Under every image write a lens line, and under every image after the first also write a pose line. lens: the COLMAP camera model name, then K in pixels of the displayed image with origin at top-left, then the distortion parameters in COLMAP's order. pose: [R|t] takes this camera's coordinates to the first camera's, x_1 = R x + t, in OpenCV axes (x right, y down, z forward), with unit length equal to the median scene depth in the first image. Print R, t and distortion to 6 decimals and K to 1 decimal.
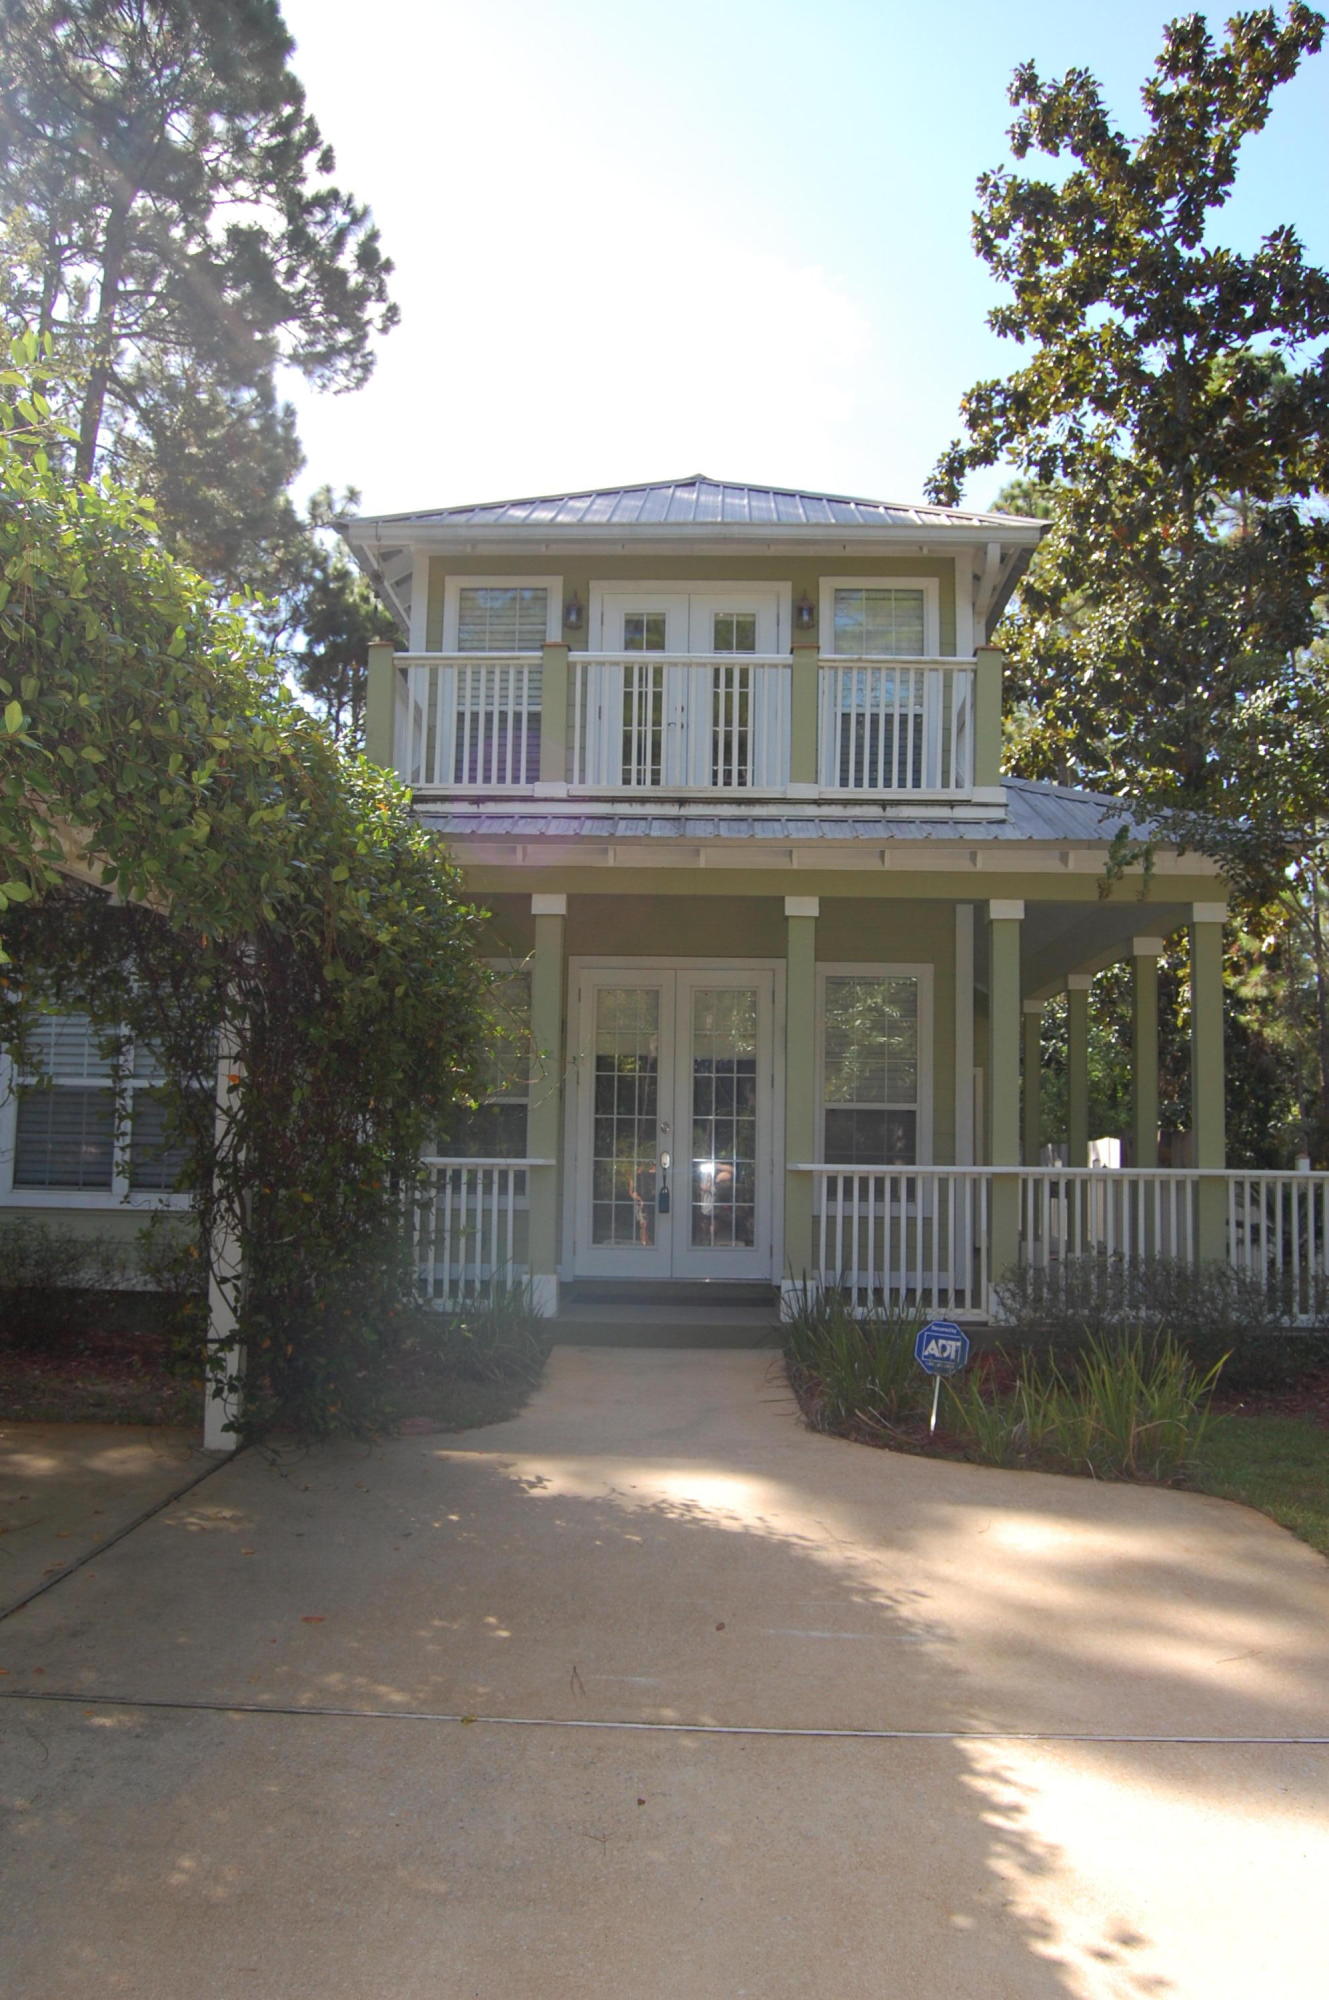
lens RADIAL K [[1579.8, 0, 664.5], [0, 1579.8, 1000.0], [0, 0, 1]] dist [-0.078853, 0.011105]
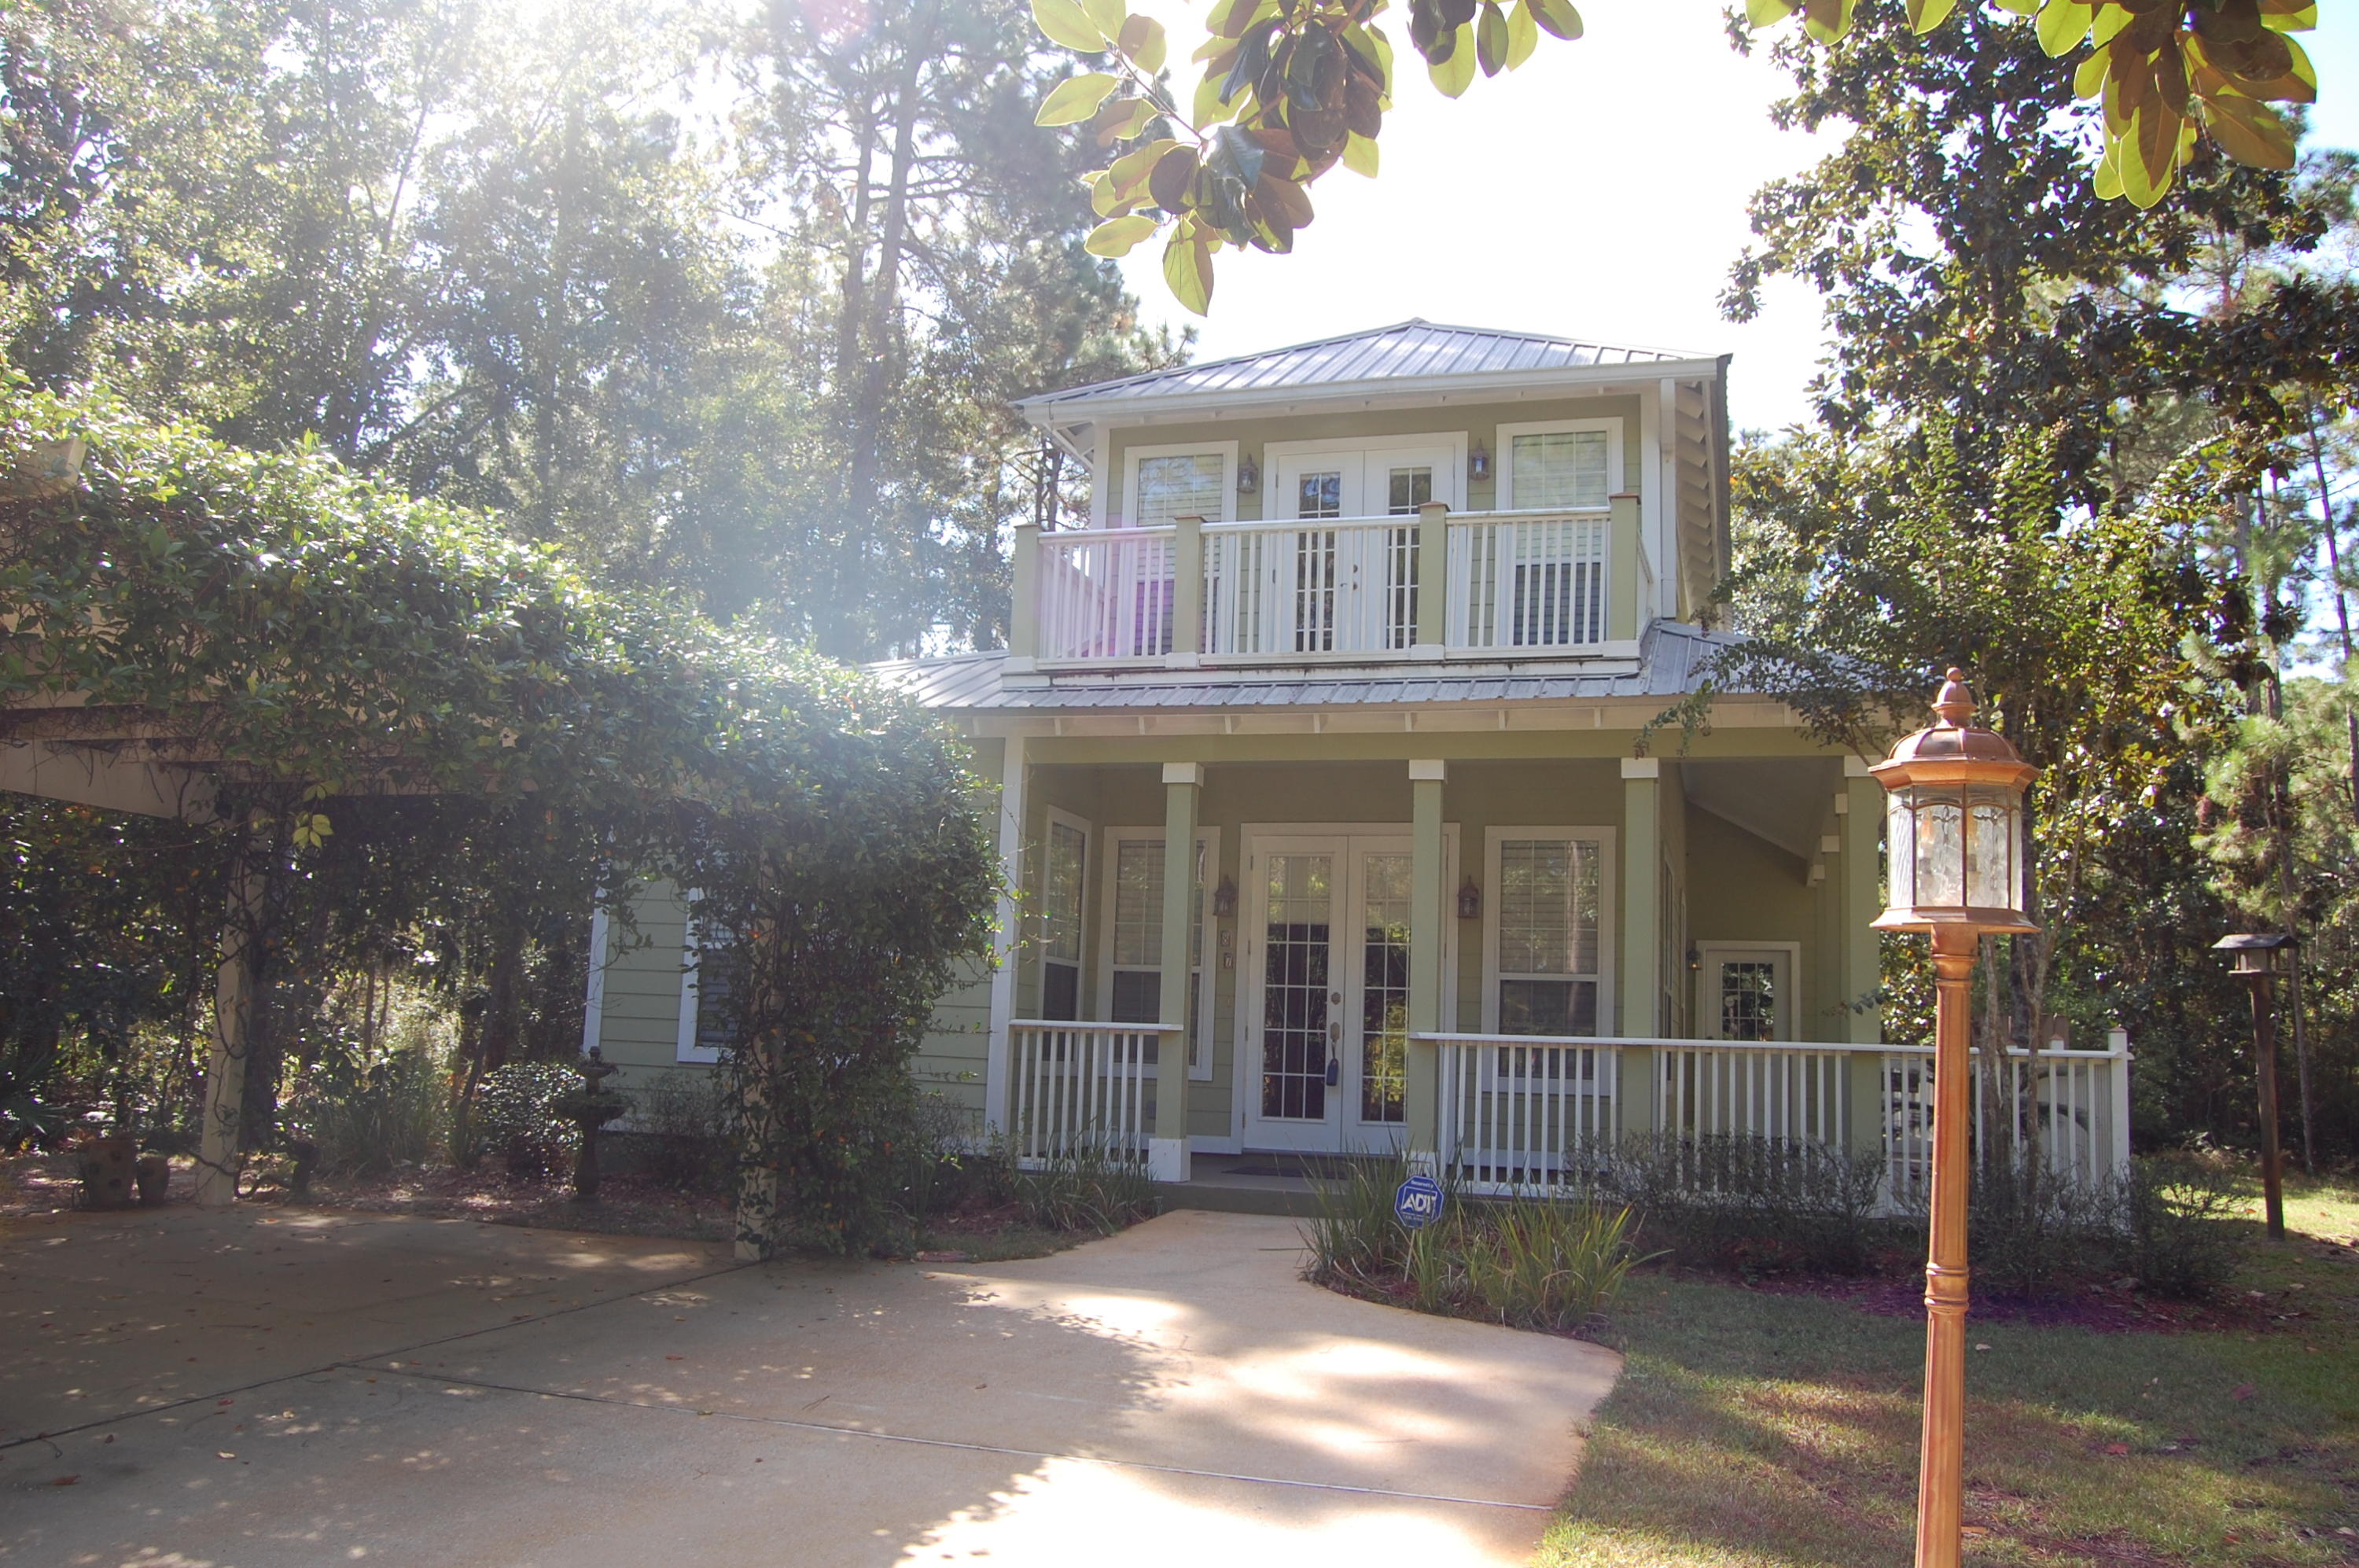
lens RADIAL K [[1863.4, 0, 1236.1], [0, 1863.4, 780.0], [0, 0, 1]] dist [-0.078853, 0.011105]
pose [[0.968429, -0.019406, -0.248533, 0.222804], [0.006596, 0.998611, -0.052275, 0.005921], [0.249202, 0.048986, 0.967212, -0.127401]]
